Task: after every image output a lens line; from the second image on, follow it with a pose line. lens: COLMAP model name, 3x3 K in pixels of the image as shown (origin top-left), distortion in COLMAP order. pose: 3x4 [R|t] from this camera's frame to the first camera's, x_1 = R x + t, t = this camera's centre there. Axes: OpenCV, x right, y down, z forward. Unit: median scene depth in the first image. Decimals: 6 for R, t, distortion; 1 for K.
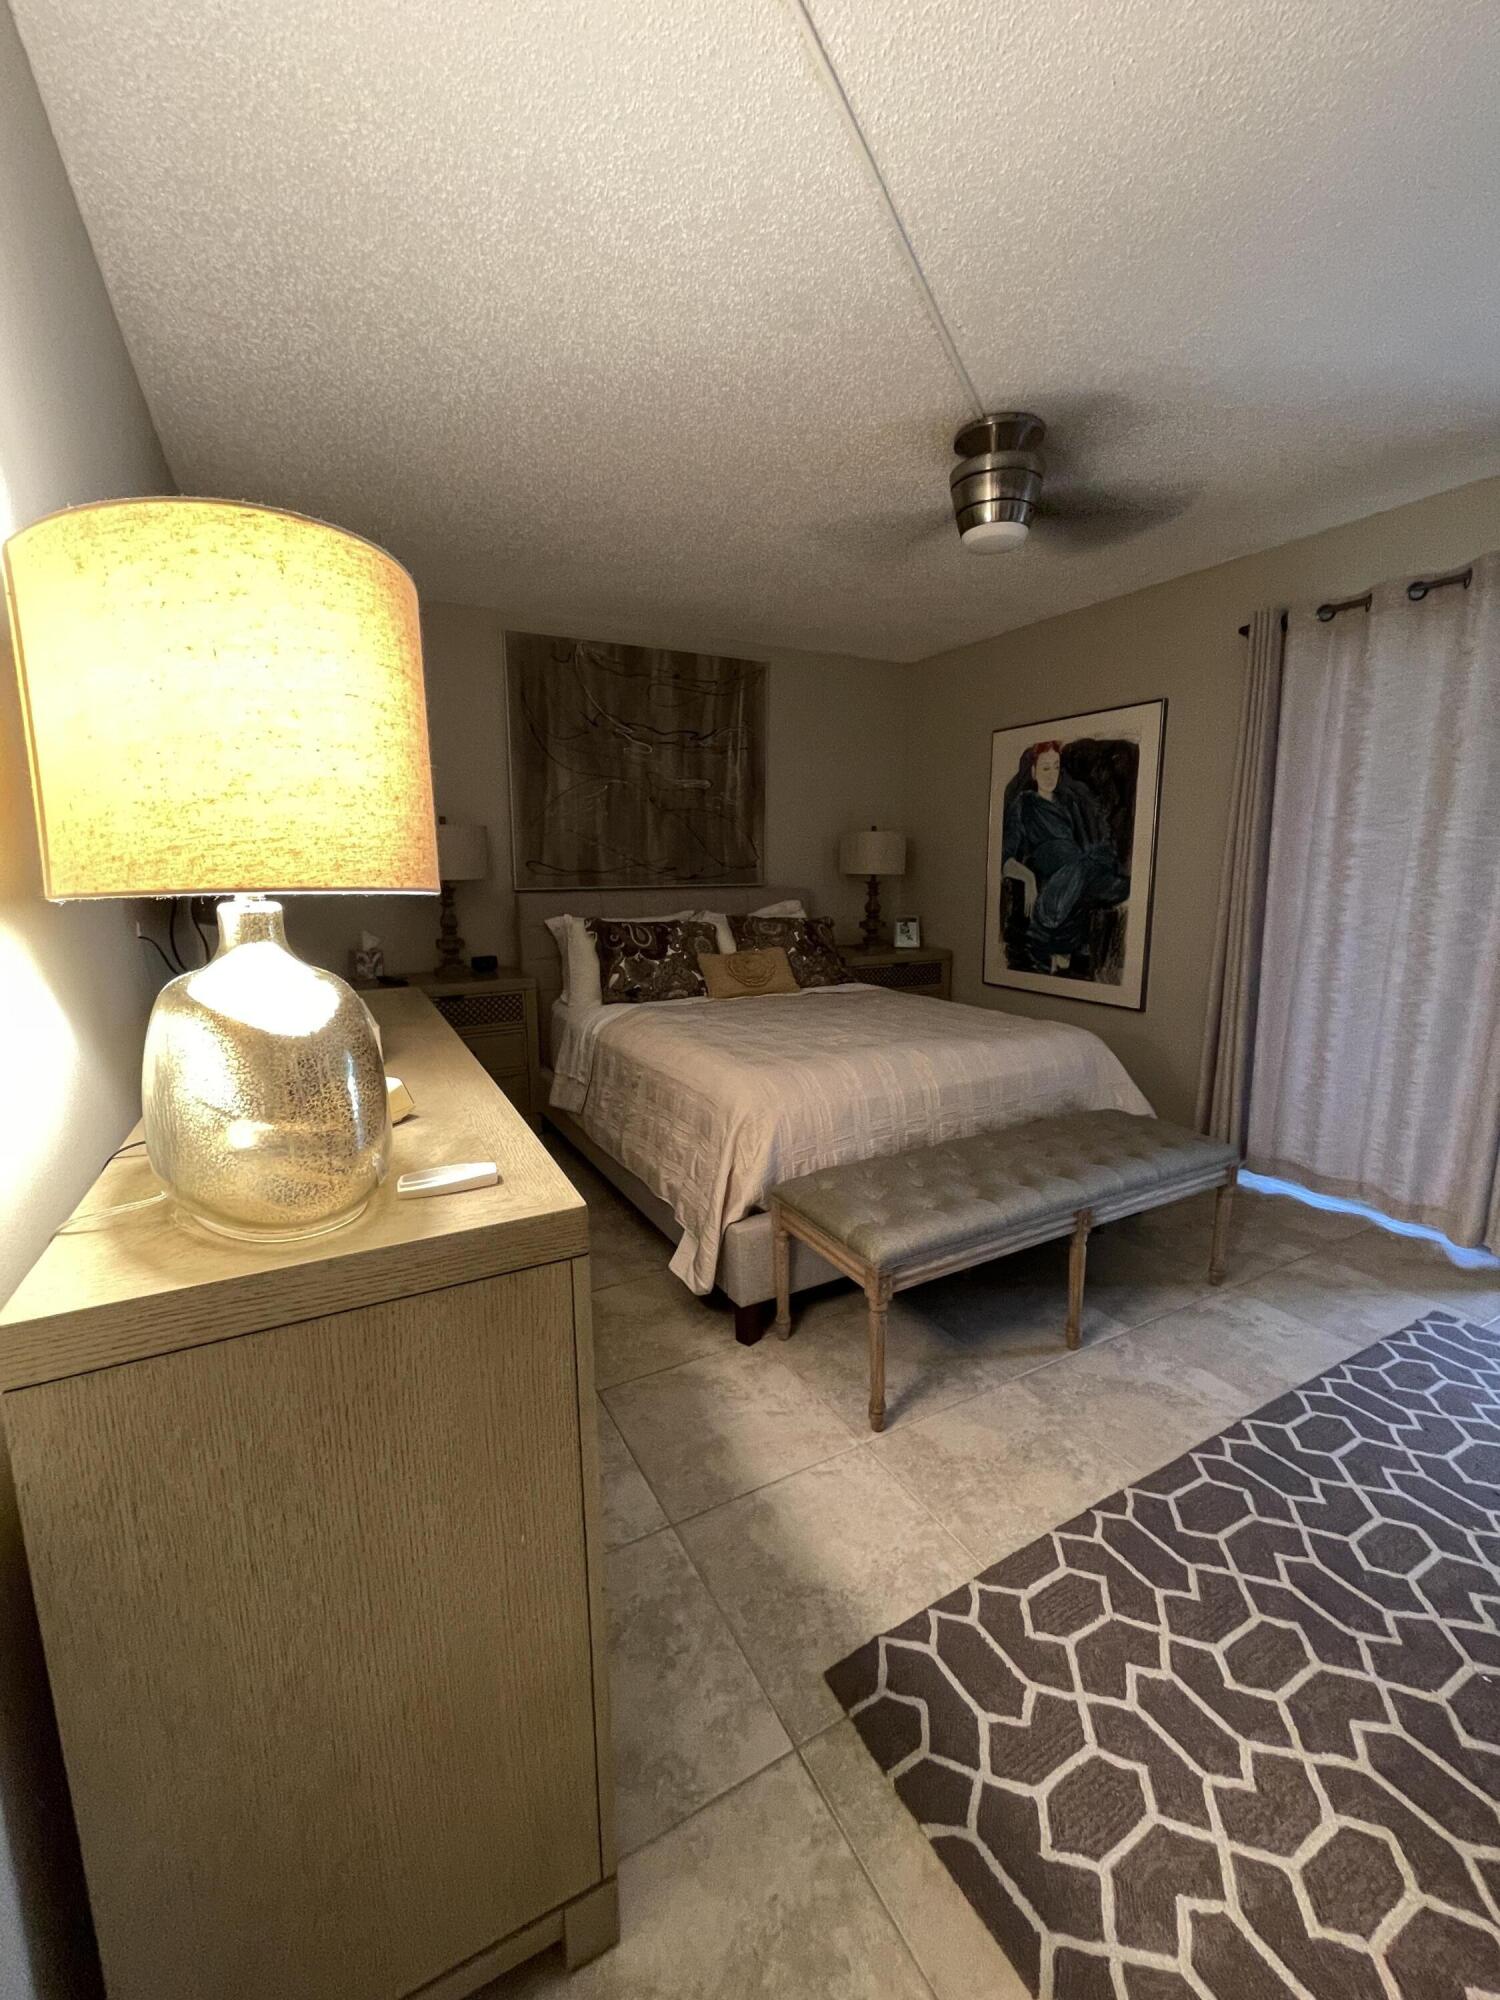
lens RADIAL K [[802.8, 0, 744.7], [0, 802.8, 996.4], [0, 0, 1]] dist [-0.005134, 0.000270]
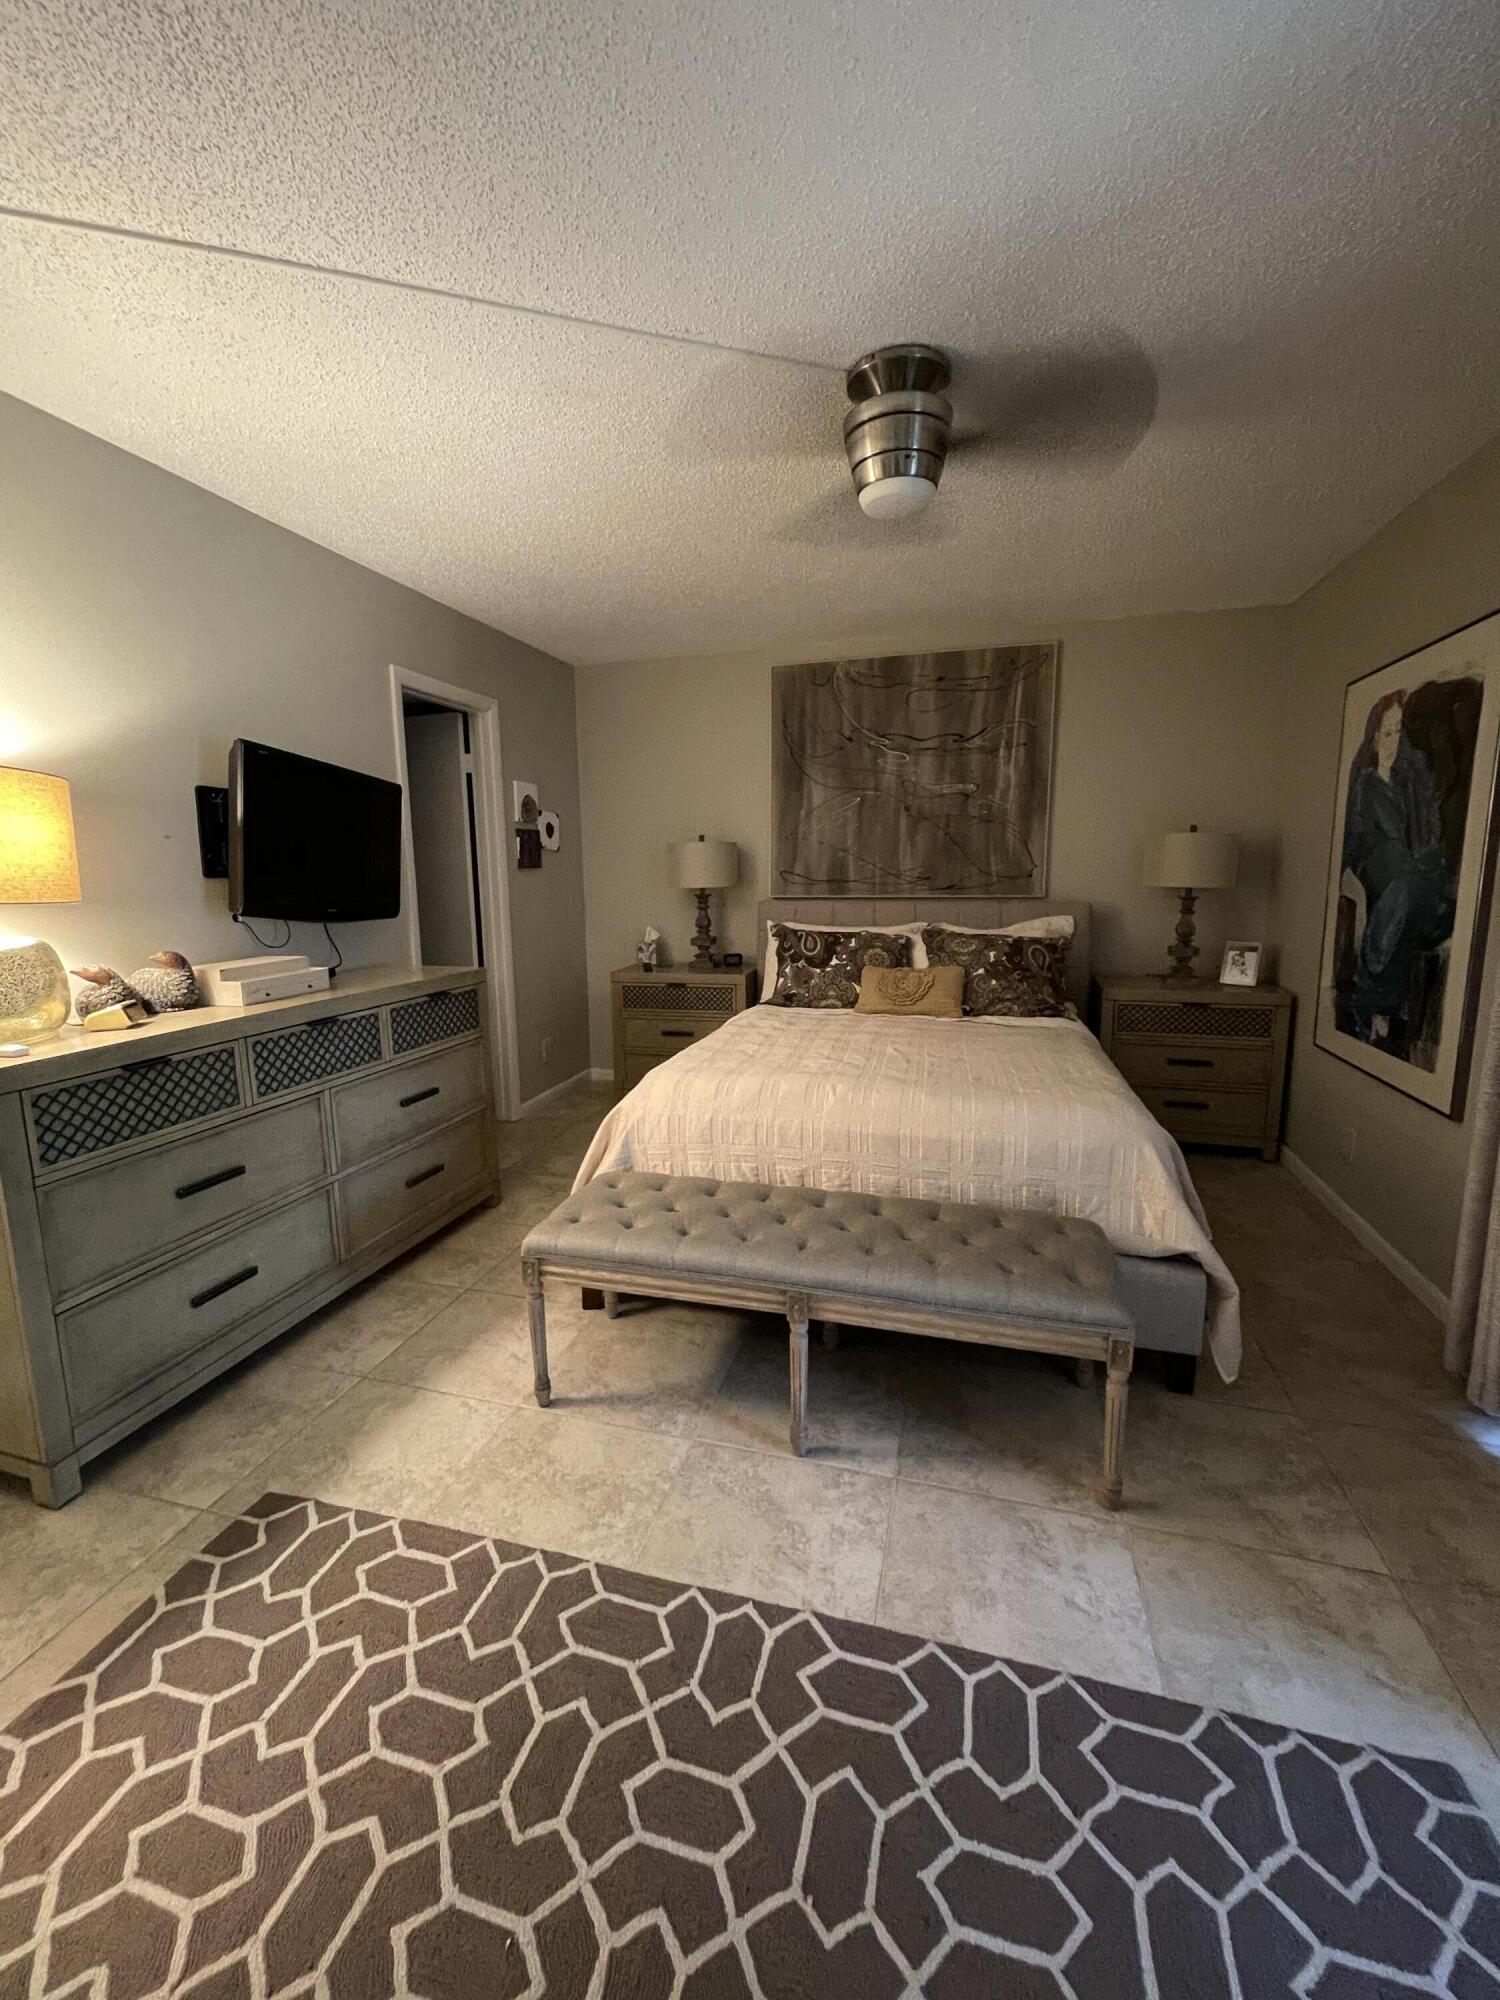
lens RADIAL K [[806.5, 0, 745.1], [0, 806.5, 992.3], [0, 0, 1]] dist [-0.008819, 0.002325]
pose [[0.718430, 0.104407, -0.687719, 0.500140], [-0.110073, 0.993278, 0.035807, -0.038992], [0.686835, 0.049974, 0.725094, 0.177781]]
